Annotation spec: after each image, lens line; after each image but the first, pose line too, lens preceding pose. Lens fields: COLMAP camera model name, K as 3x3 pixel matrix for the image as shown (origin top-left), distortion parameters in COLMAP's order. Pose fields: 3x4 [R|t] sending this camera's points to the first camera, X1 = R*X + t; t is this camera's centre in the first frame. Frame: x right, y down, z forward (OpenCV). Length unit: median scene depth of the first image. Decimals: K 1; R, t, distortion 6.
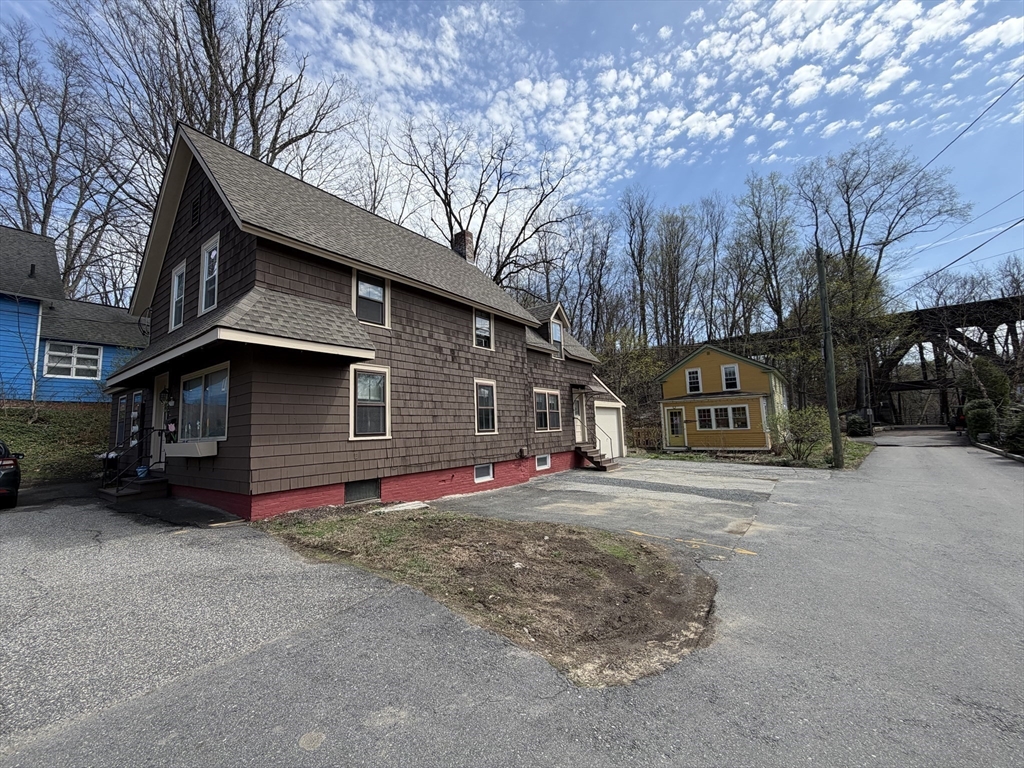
lens RADIAL K [[414.2, 0, 507.2], [0, 414.2, 383.4], [0, 0, 1]] dist [-0.013544, -0.000104]
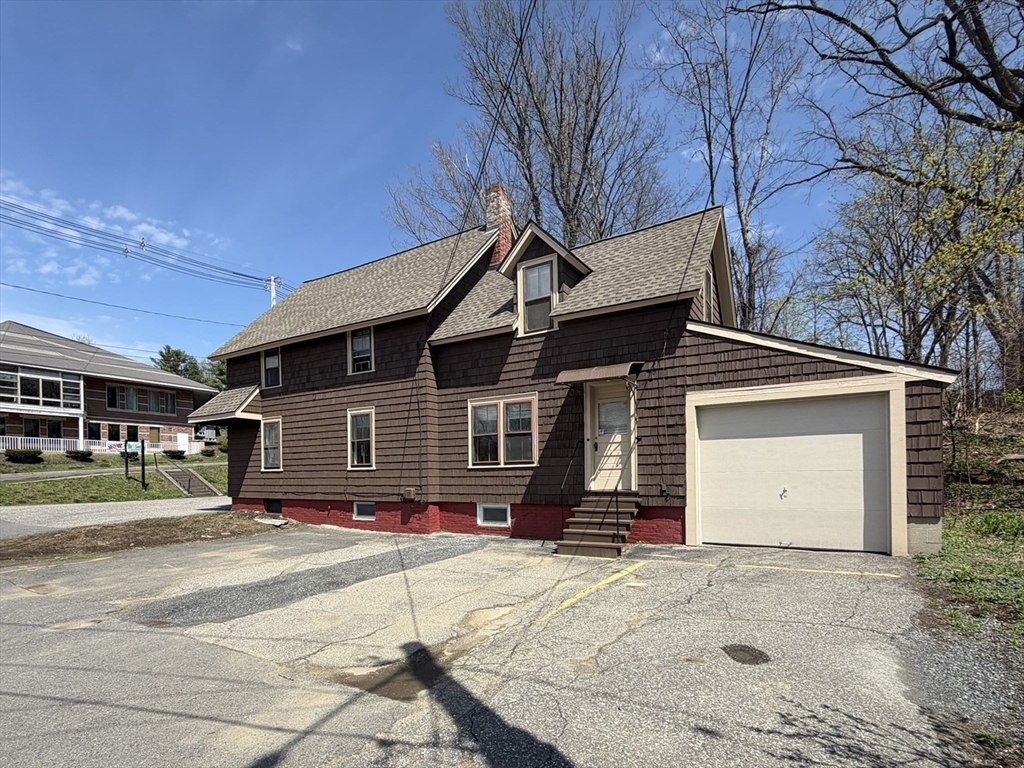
lens RADIAL K [[414.2, 0, 564.8], [0, 414.2, 467.8], [0, 0, 1]] dist [-0.013544, -0.000104]
pose [[0.196983, 0.039616, -0.979606, 0.935626], [0.122685, 0.990333, 0.064720, 0.117641], [0.972700, -0.132932, 0.190219, 1.289141]]
